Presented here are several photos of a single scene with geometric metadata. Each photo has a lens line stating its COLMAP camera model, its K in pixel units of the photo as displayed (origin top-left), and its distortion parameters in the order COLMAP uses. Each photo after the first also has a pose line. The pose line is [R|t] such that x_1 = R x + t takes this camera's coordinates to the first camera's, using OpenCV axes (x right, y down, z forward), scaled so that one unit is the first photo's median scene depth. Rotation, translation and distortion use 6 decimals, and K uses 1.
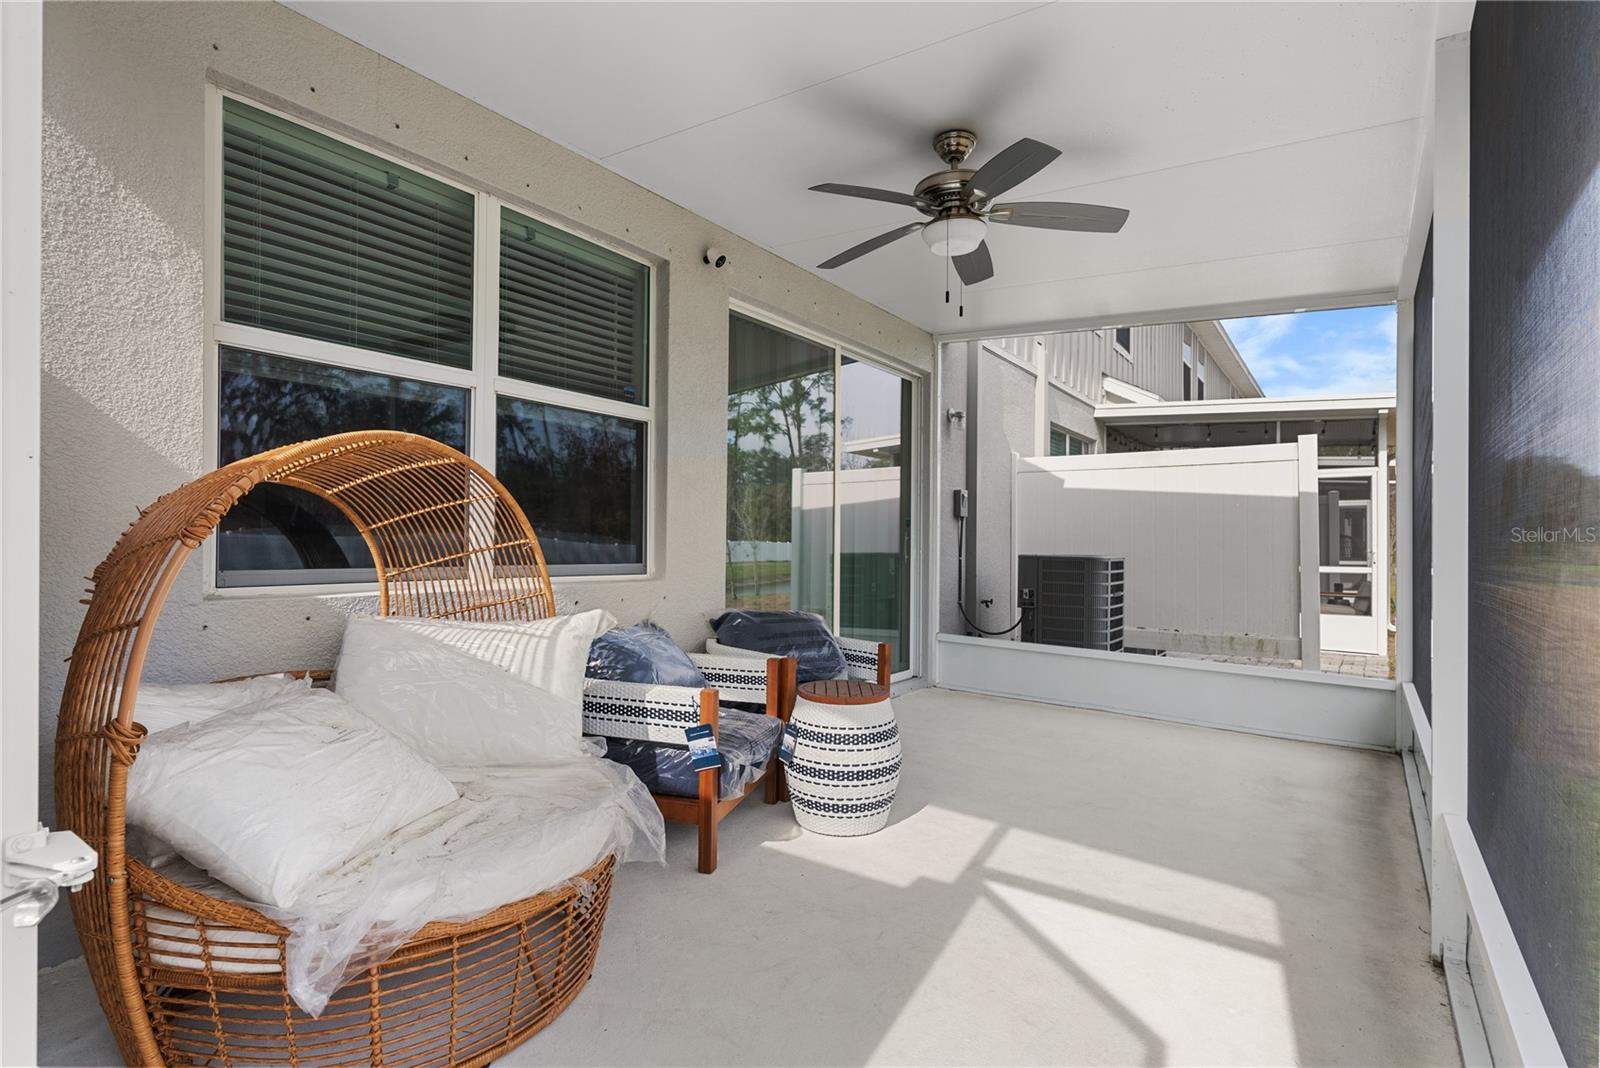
lens RADIAL K [[775.1, 0, 792.5], [0, 775.1, 539.8], [0, 0, 1]] dist [0.001707, 0.000581]
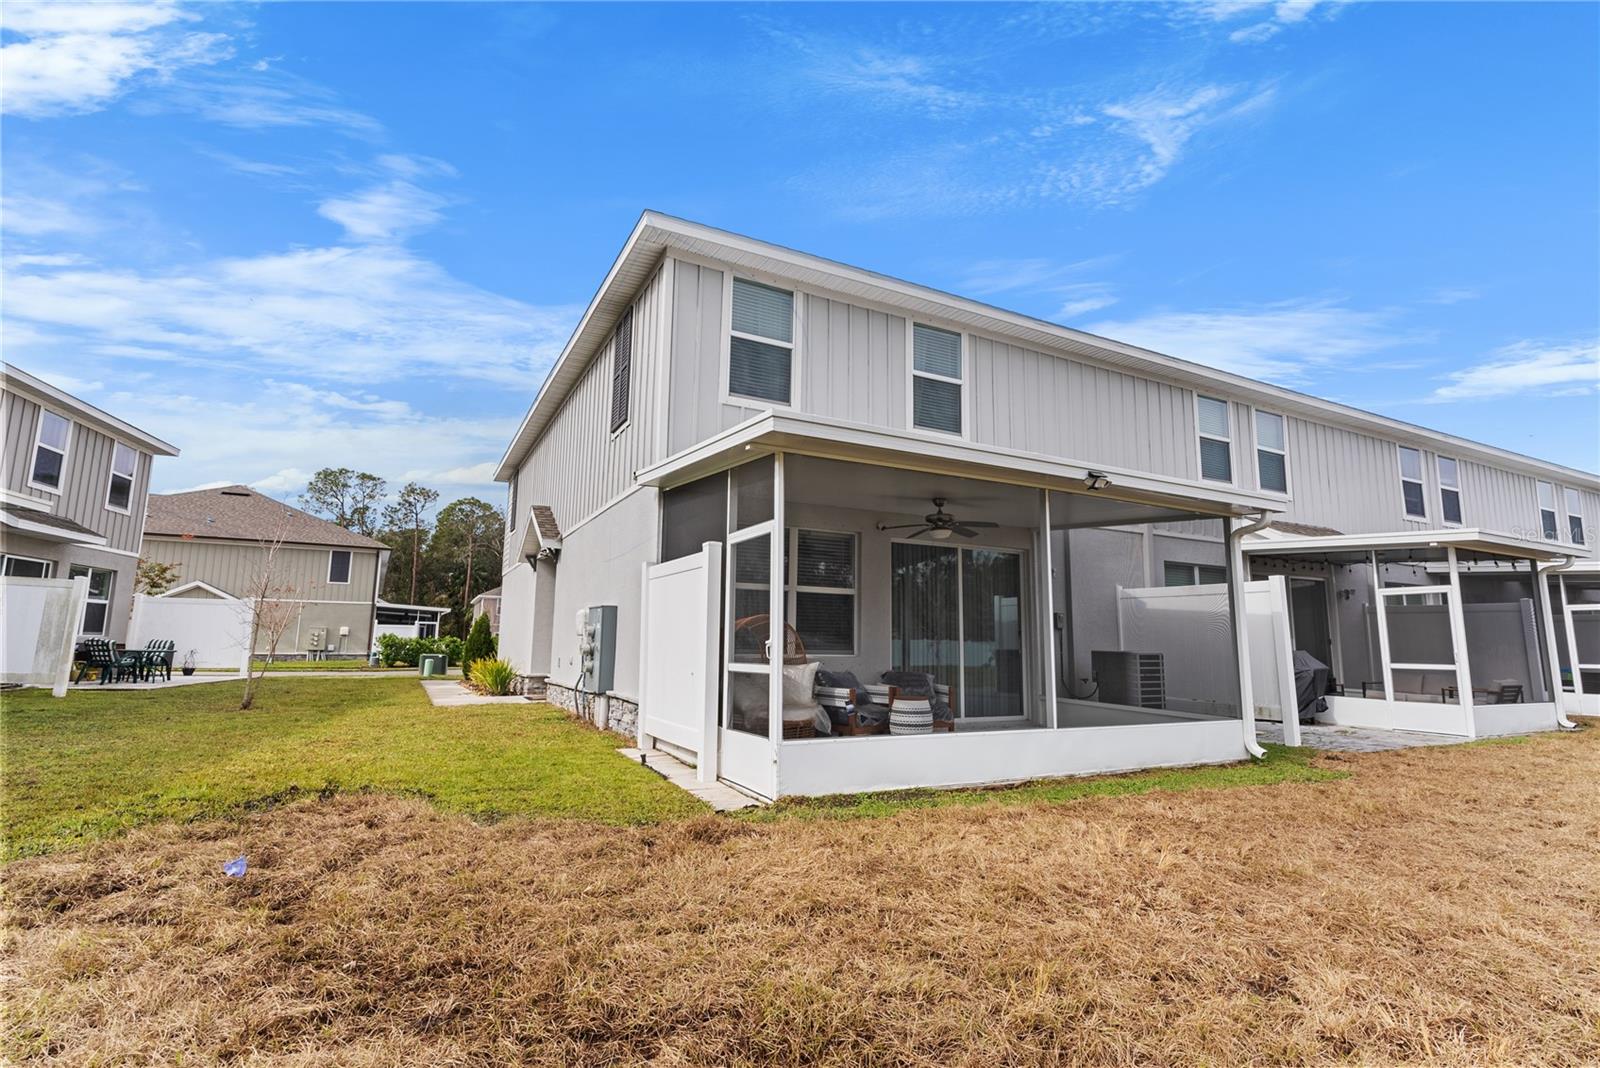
lens RADIAL K [[775.1, 0, 794.5], [0, 775.1, 523.5], [0, 0, 1]] dist [0.001707, 0.000581]
pose [[0.902198, -0.063051, -0.426689, 0.841335], [-0.002135, 0.988593, -0.150596, 0.001079], [0.431317, 0.136778, 0.891772, -1.582404]]
